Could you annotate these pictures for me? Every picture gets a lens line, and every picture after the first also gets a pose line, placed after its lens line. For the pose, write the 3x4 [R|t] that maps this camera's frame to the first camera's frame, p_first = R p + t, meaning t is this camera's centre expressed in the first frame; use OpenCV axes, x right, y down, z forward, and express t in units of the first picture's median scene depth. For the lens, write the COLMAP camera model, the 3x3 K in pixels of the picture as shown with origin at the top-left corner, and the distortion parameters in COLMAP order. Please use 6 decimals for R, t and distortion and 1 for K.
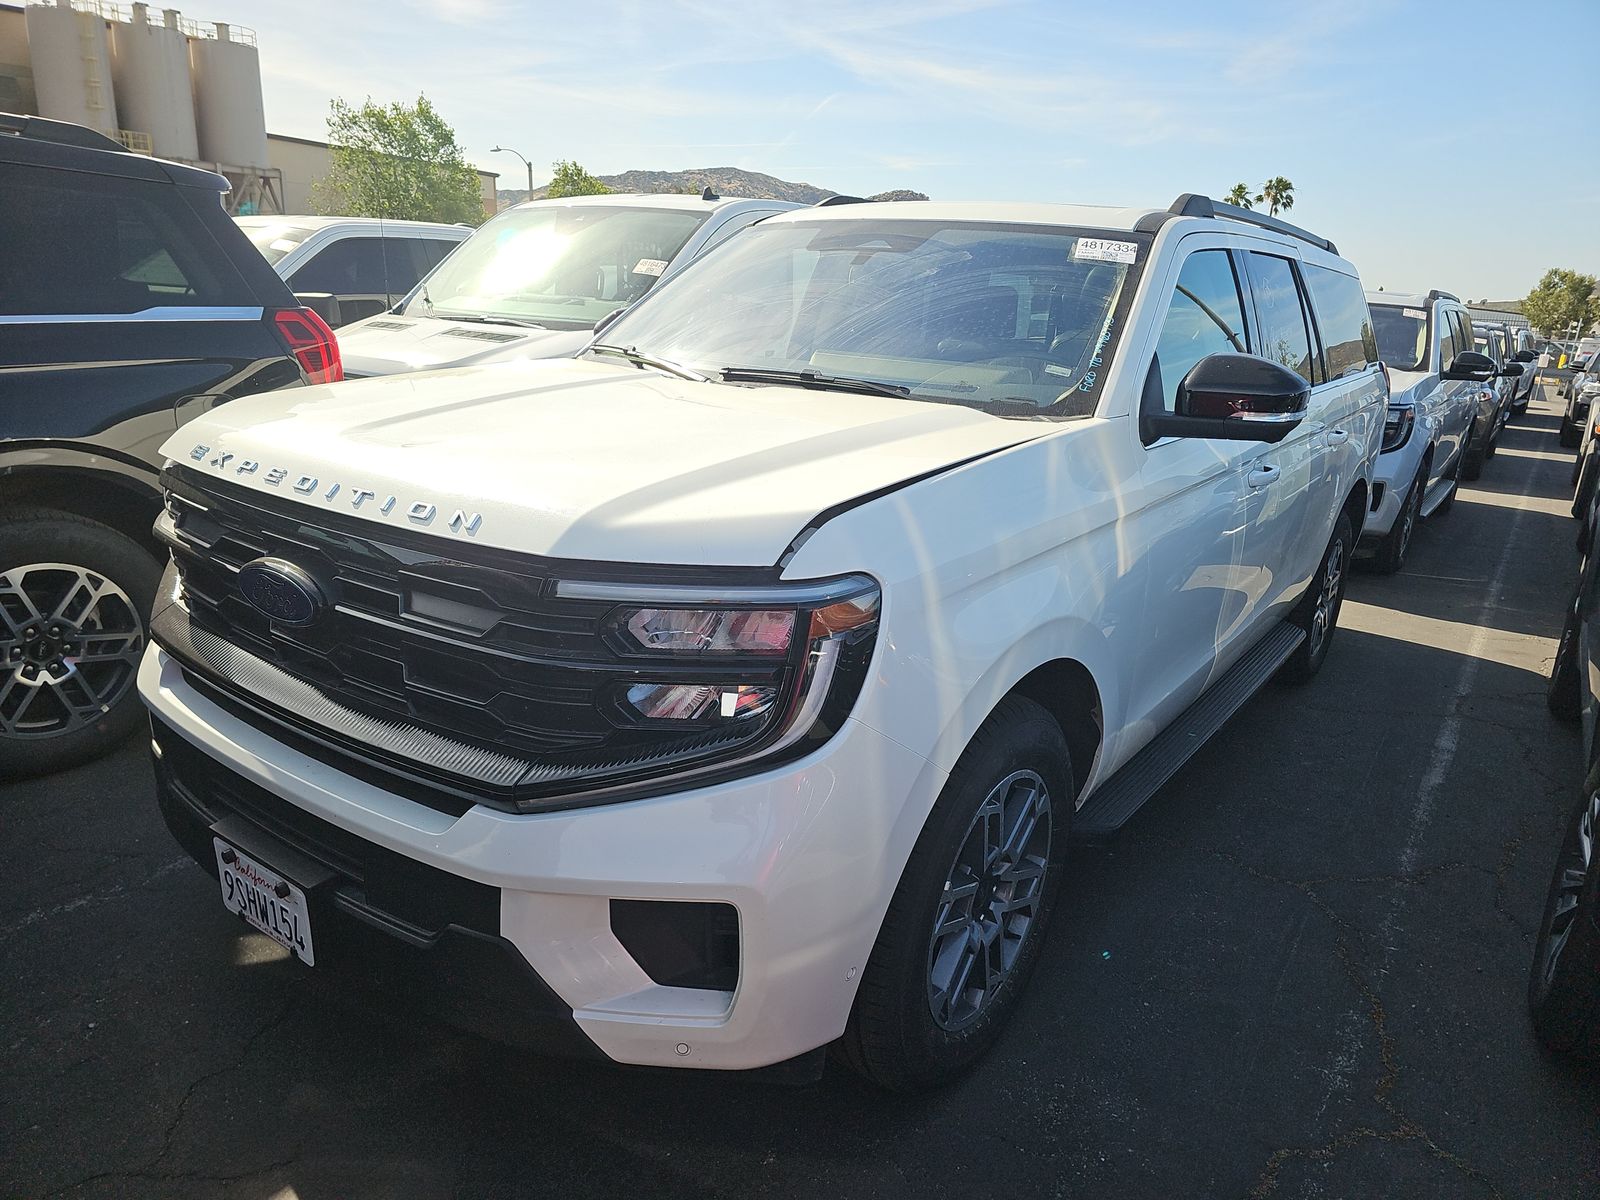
lens RADIAL K [[1089.9, 0, 800.0], [0, 1089.9, 600.0], [0, 0, 1]] dist [0.122819, -0.182140]
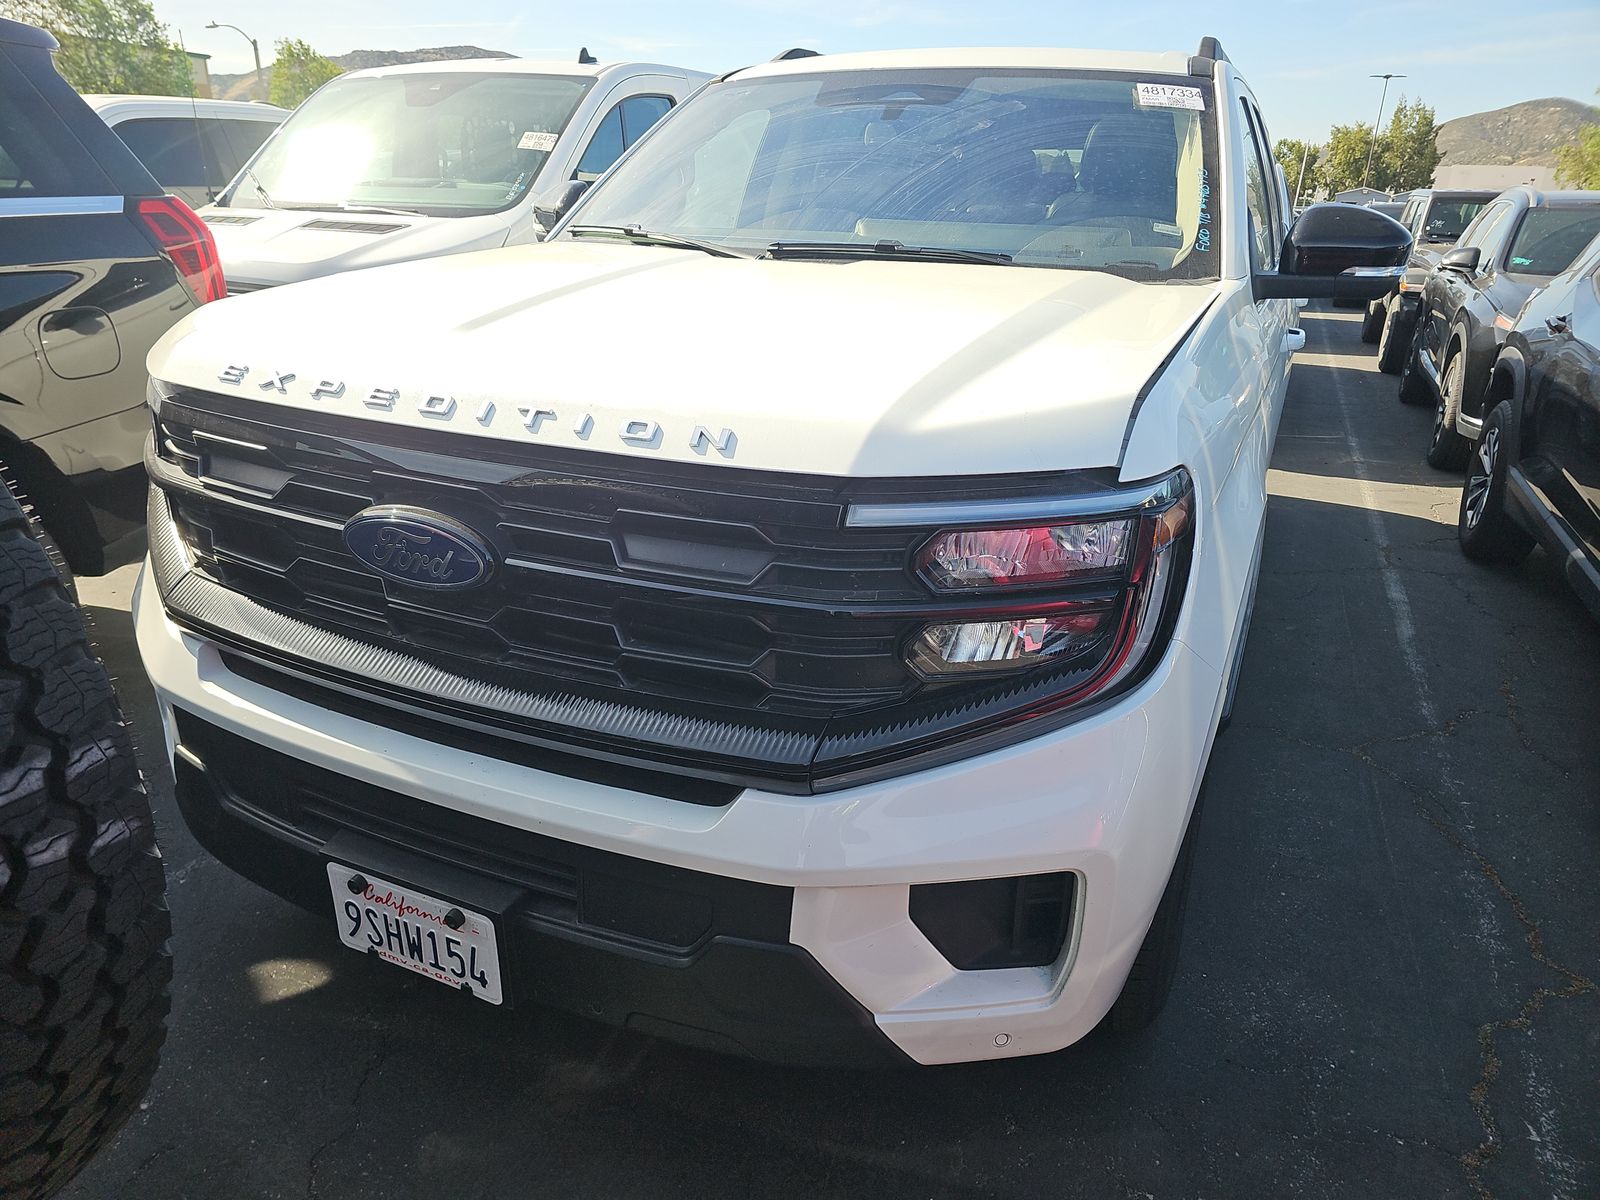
lens RADIAL K [[1101.6, 0, 803.1], [0, 1101.6, 590.7], [0, 0, 1]] dist [0.067493, -0.064680]
pose [[0.980520, -0.092540, 0.173253, -0.326017], [0.077978, 0.992969, 0.089062, -0.024824], [-0.180276, -0.073817, 0.980842, 0.180031]]
